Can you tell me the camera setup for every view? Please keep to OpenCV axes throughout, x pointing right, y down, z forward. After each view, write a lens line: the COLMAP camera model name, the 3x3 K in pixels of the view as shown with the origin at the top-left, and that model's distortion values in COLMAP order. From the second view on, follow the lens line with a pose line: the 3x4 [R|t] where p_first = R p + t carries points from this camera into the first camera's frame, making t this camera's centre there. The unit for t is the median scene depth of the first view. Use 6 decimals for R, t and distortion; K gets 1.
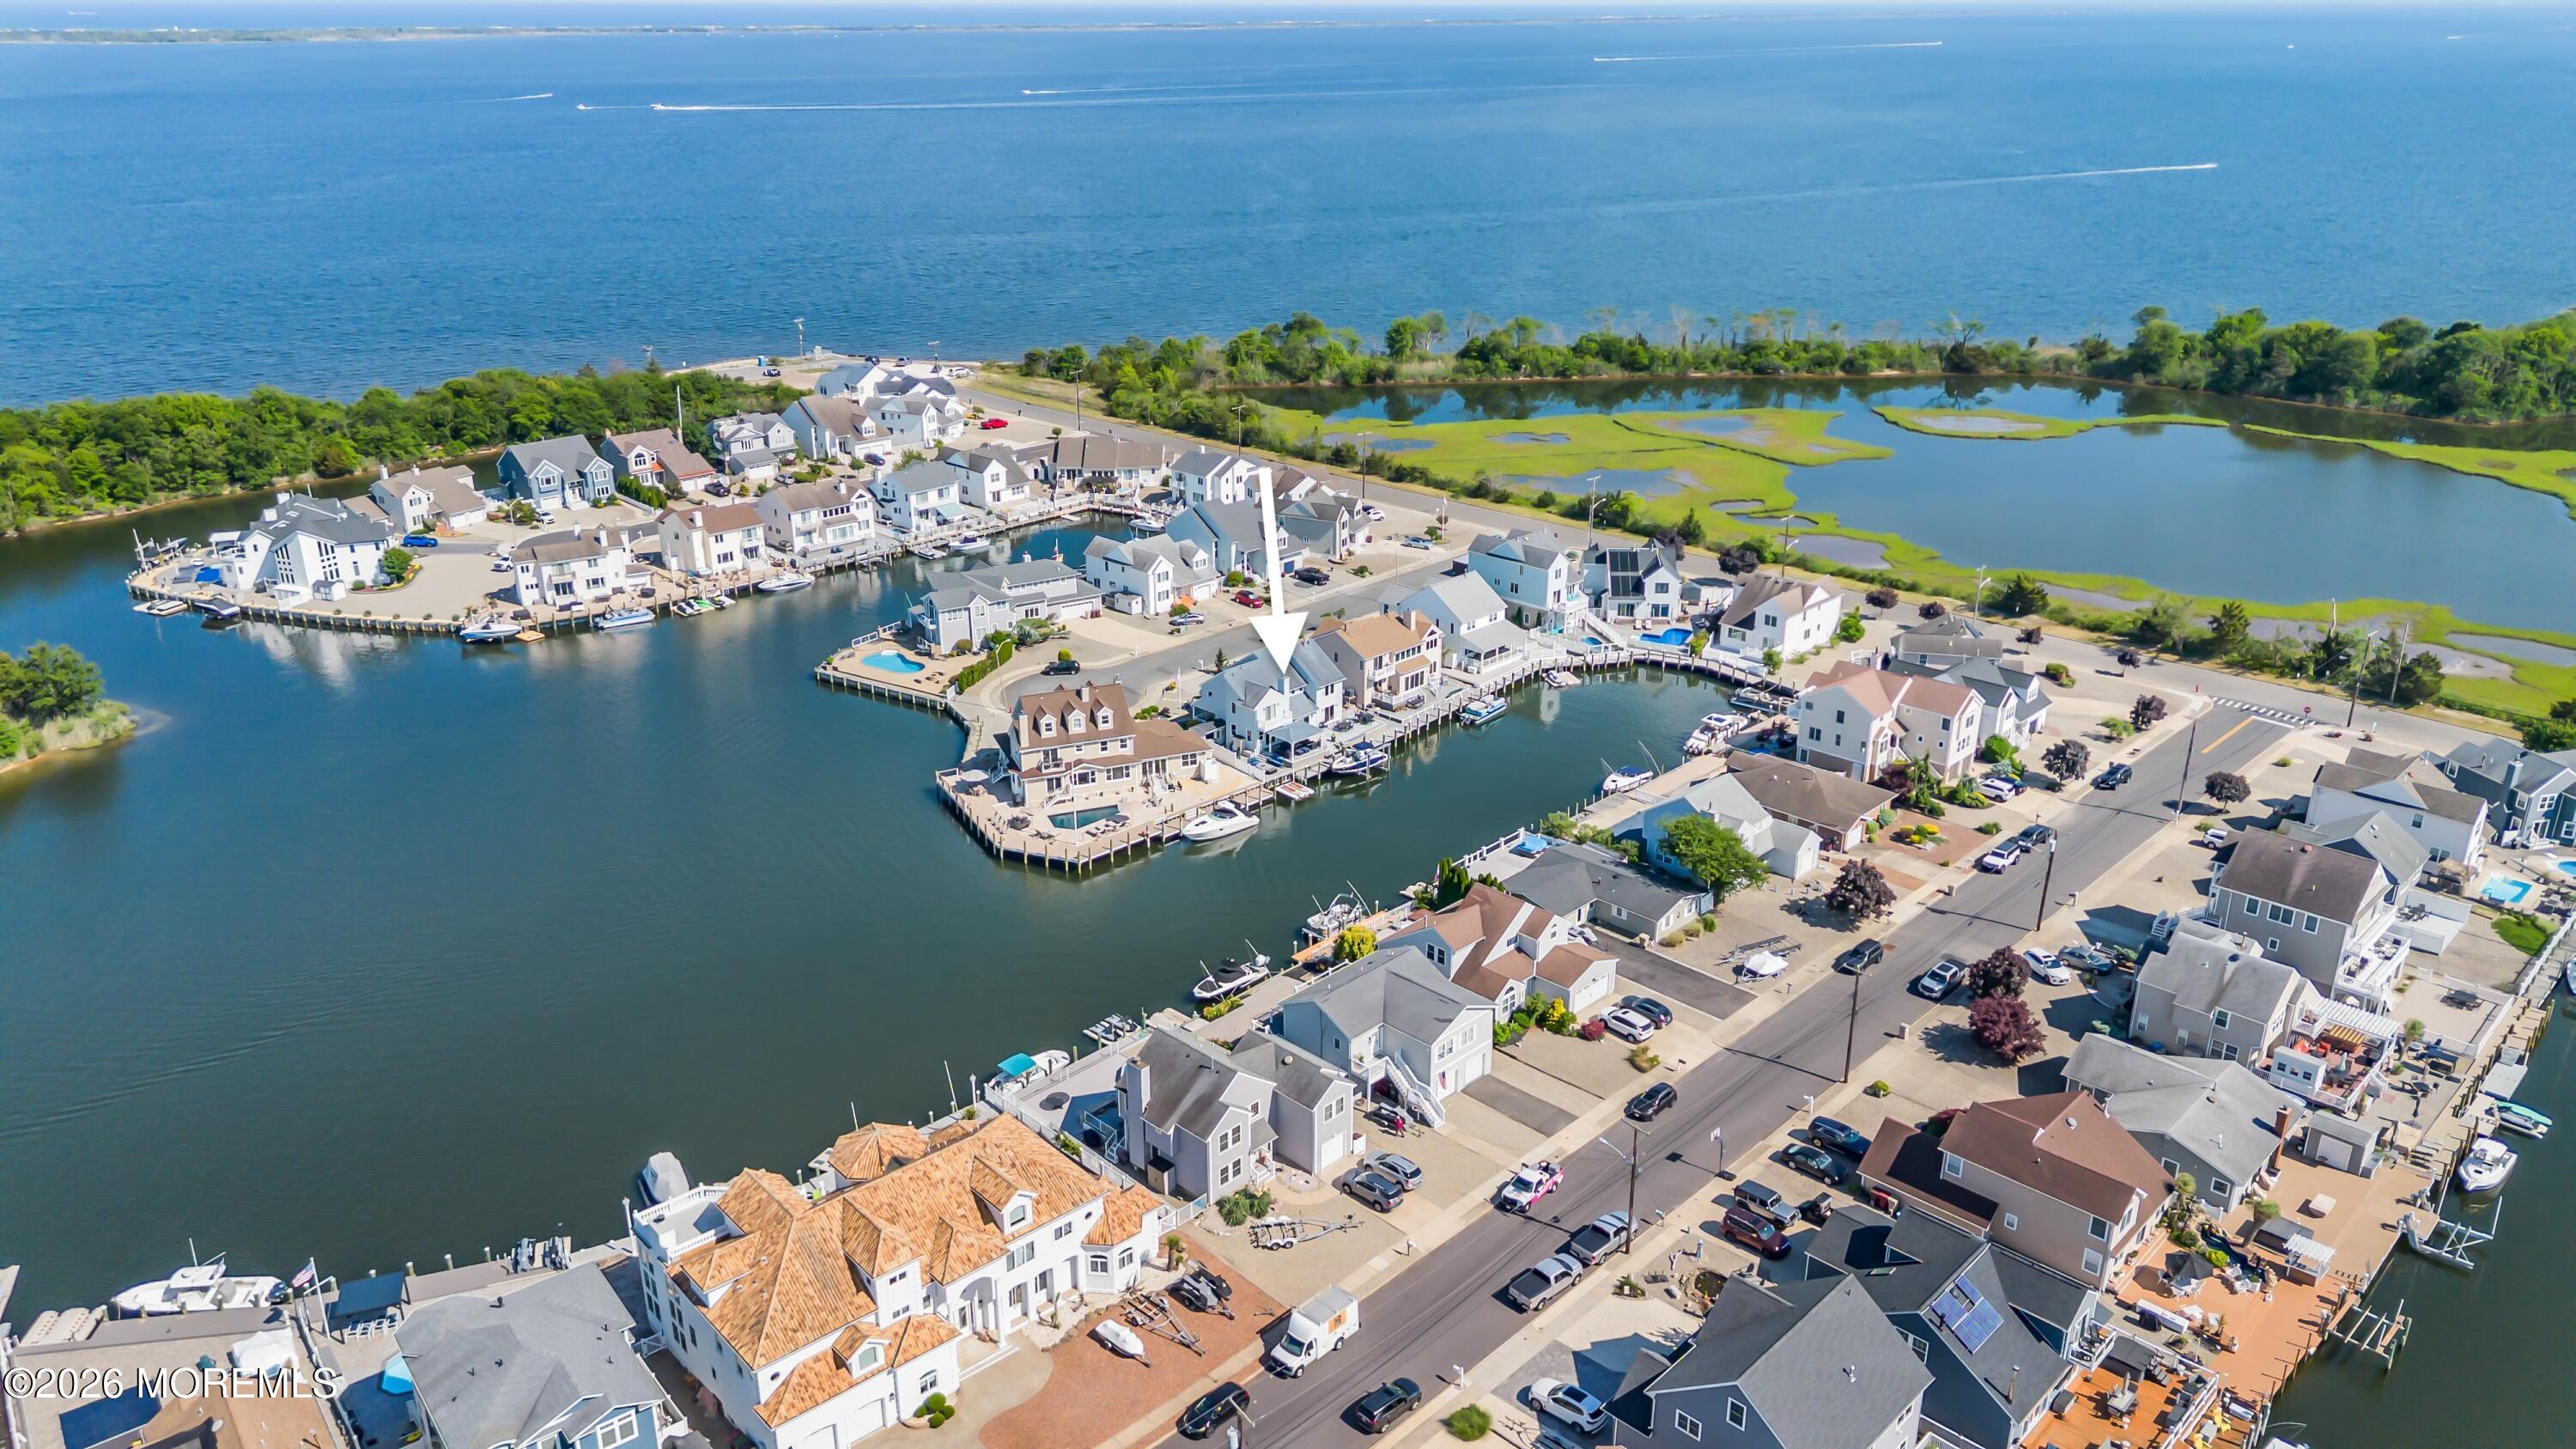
lens RADIAL K [[1801.4, 0, 1293.7], [0, 1801.4, 740.5], [0, 0, 1]] dist [0.065464, -0.069530]
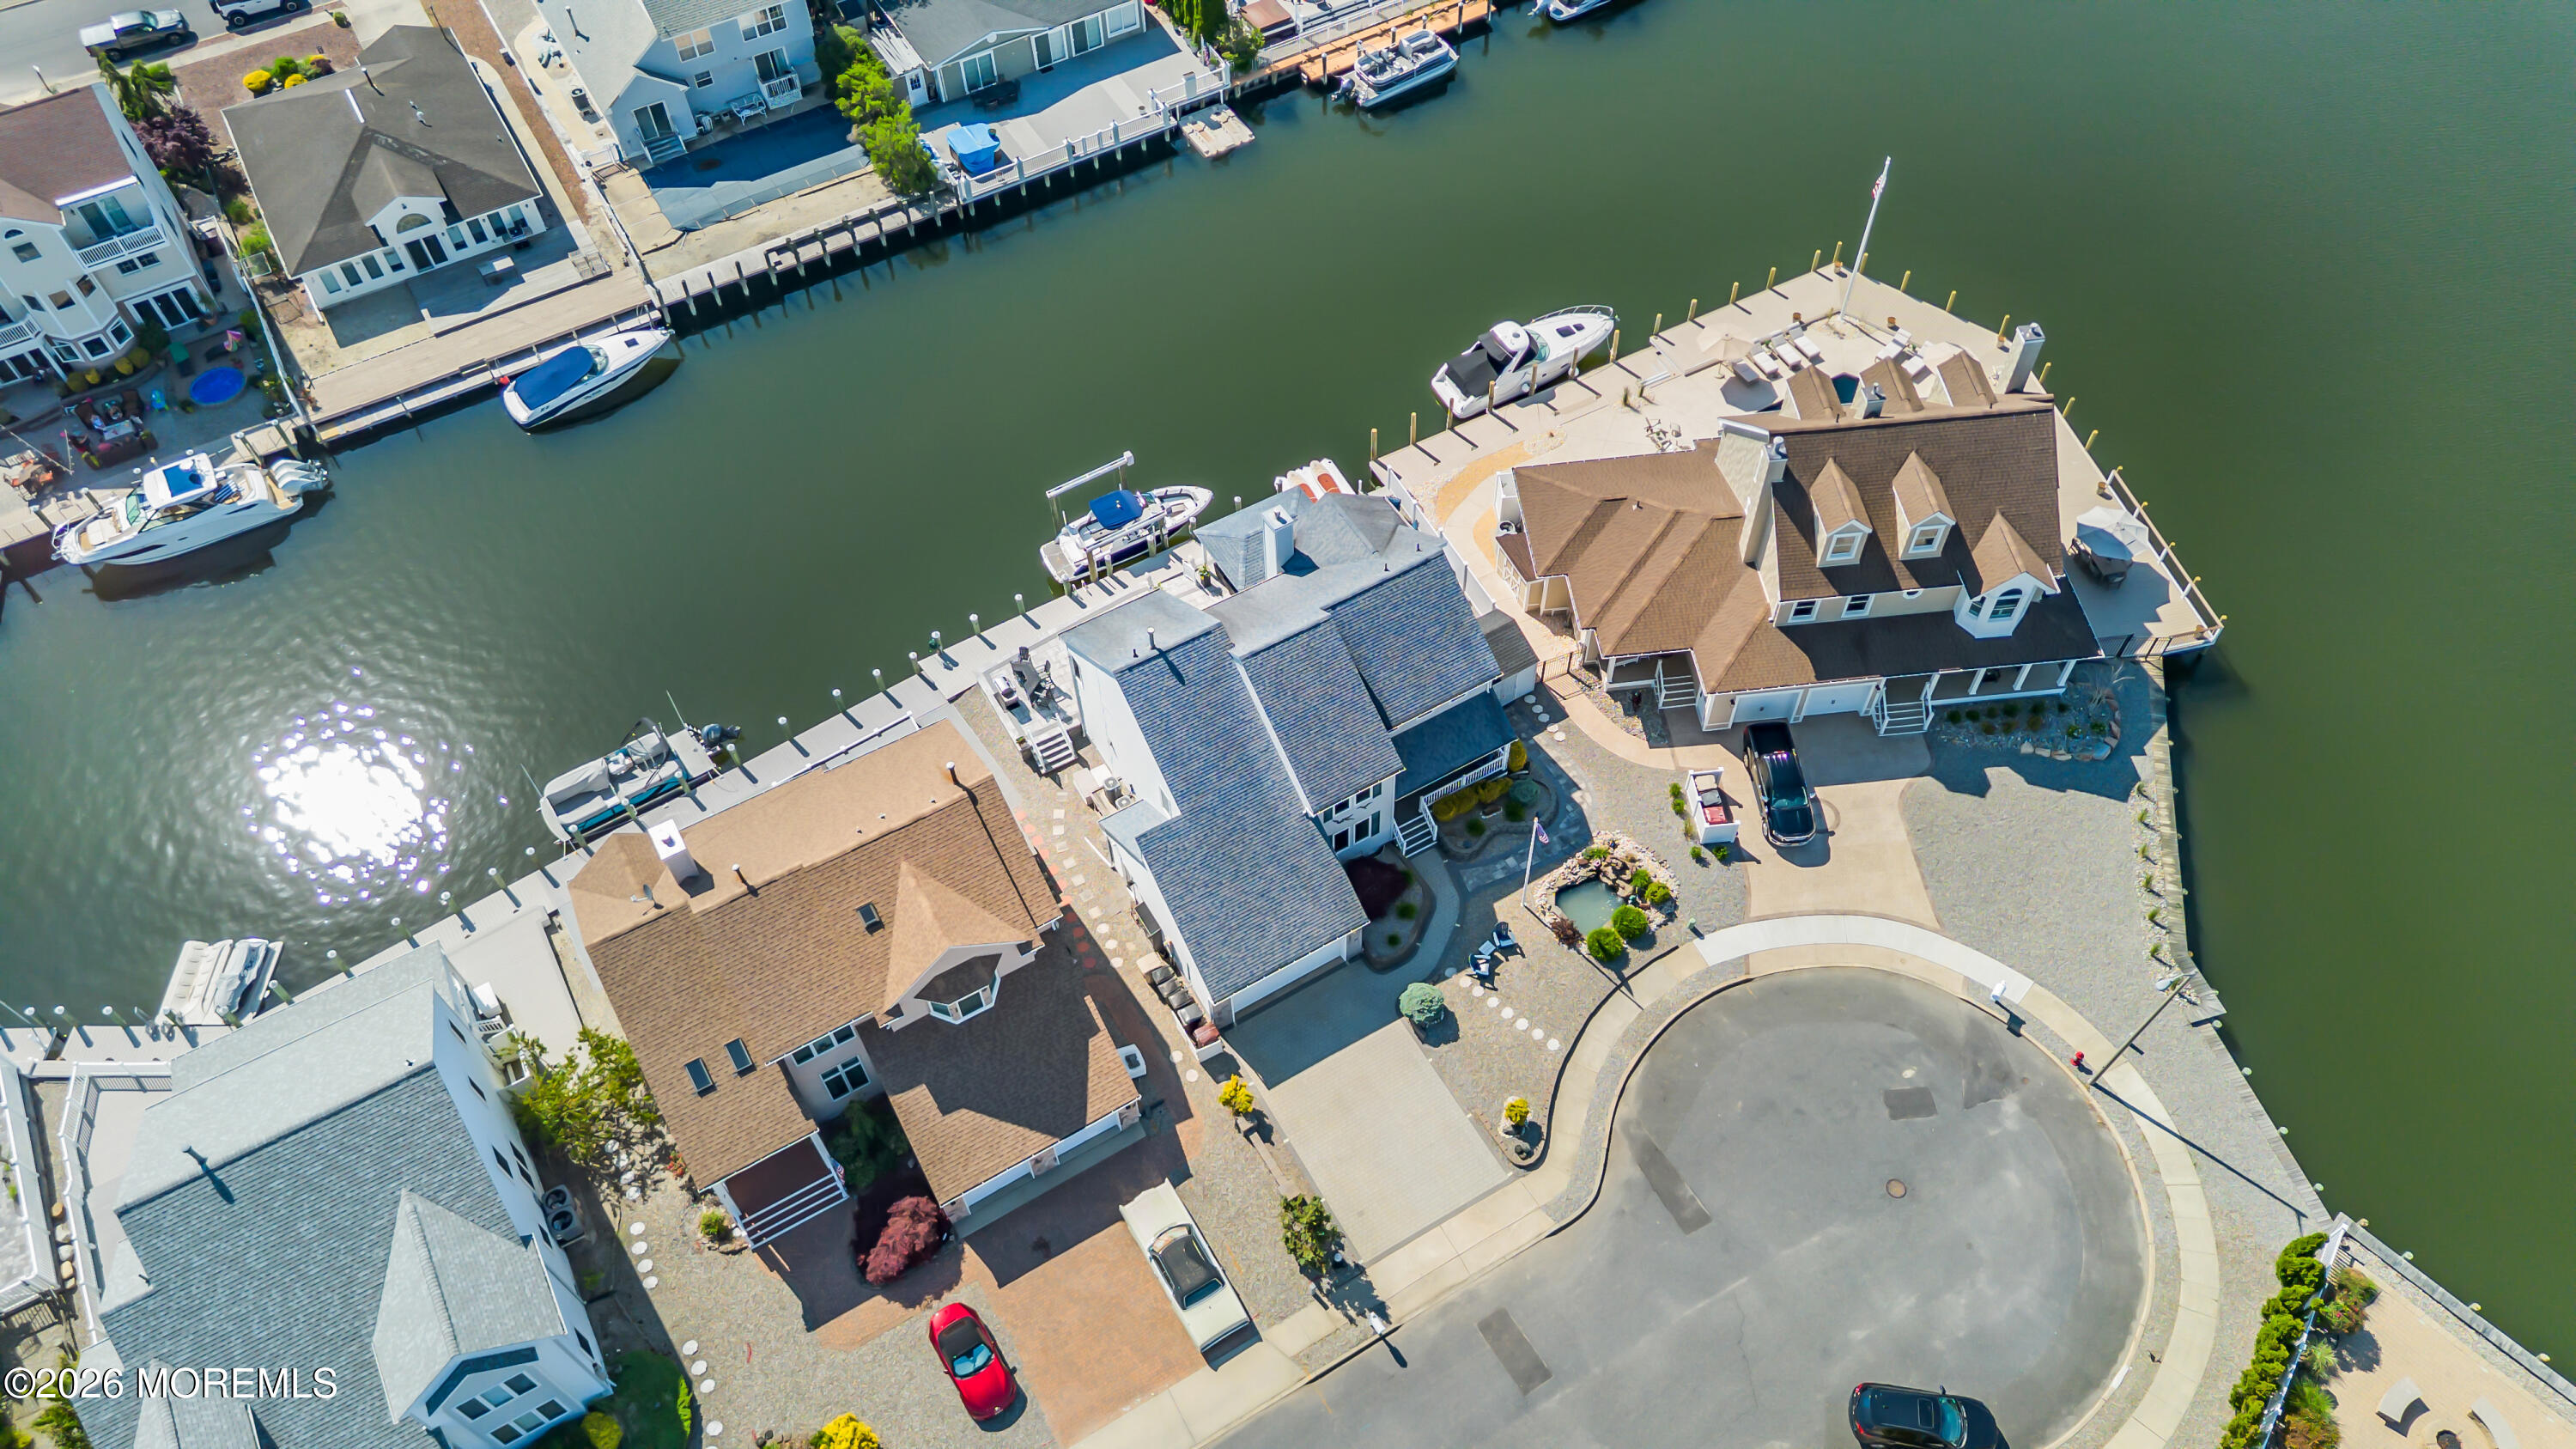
lens RADIAL K [[1831.5, 0, 1288.0], [0, 1831.5, 724.5], [0, 0, 1]] dist [0.058399, -0.060428]
pose [[-0.963631, -0.202746, 0.174093, -0.067537], [0.119838, 0.254439, 0.959635, -0.316954], [-0.238859, 0.945598, -0.220889, 0.972772]]
